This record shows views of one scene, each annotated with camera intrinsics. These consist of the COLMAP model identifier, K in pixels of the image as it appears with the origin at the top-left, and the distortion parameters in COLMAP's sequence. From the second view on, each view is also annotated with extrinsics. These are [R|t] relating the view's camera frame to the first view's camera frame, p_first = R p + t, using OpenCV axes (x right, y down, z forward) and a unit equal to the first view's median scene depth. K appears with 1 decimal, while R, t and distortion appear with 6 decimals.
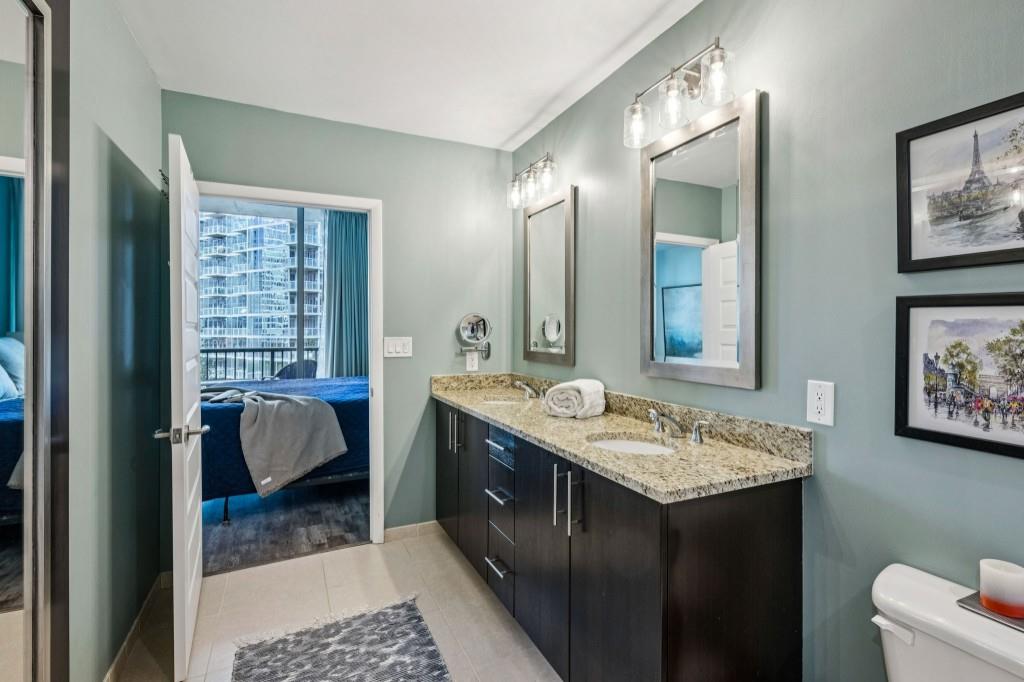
lens RADIAL K [[431.5, 0, 519.8], [0, 431.5, 329.9], [0, 0, 1]] dist [0.001787, -0.000281]
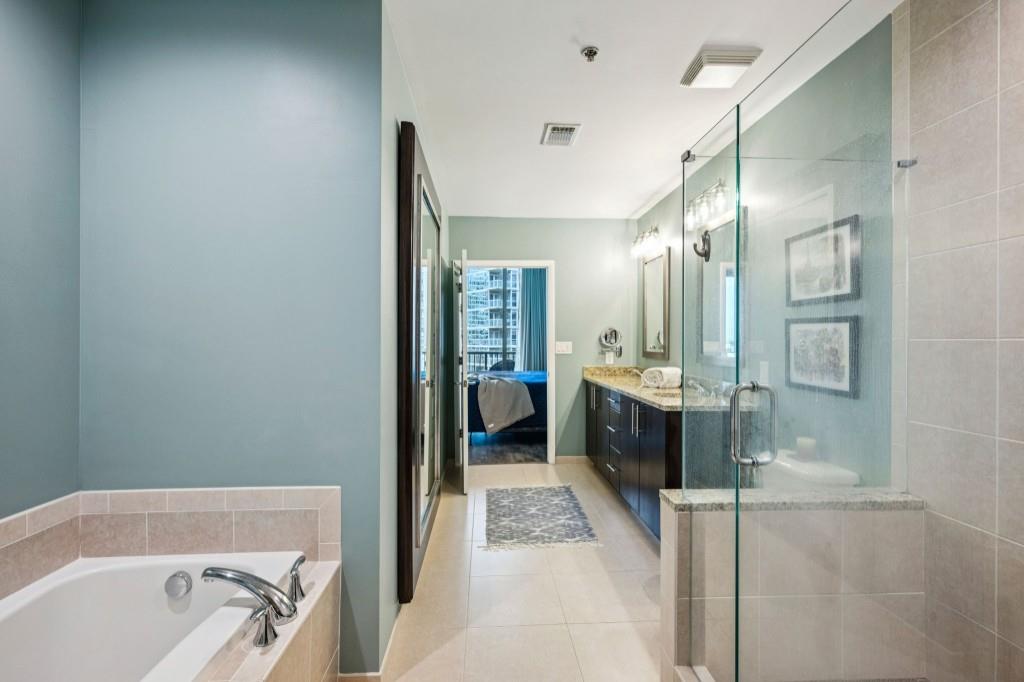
lens RADIAL K [[442.5, 0, 512.9], [0, 442.5, 341.1], [0, 0, 1]] dist [0.004258, -0.000055]
pose [[0.910880, 0.000415, -0.412671, 0.239324], [-0.000576, 1.000000, -0.000265, 0.013672], [0.412671, 0.000479, 0.910880, -0.620582]]
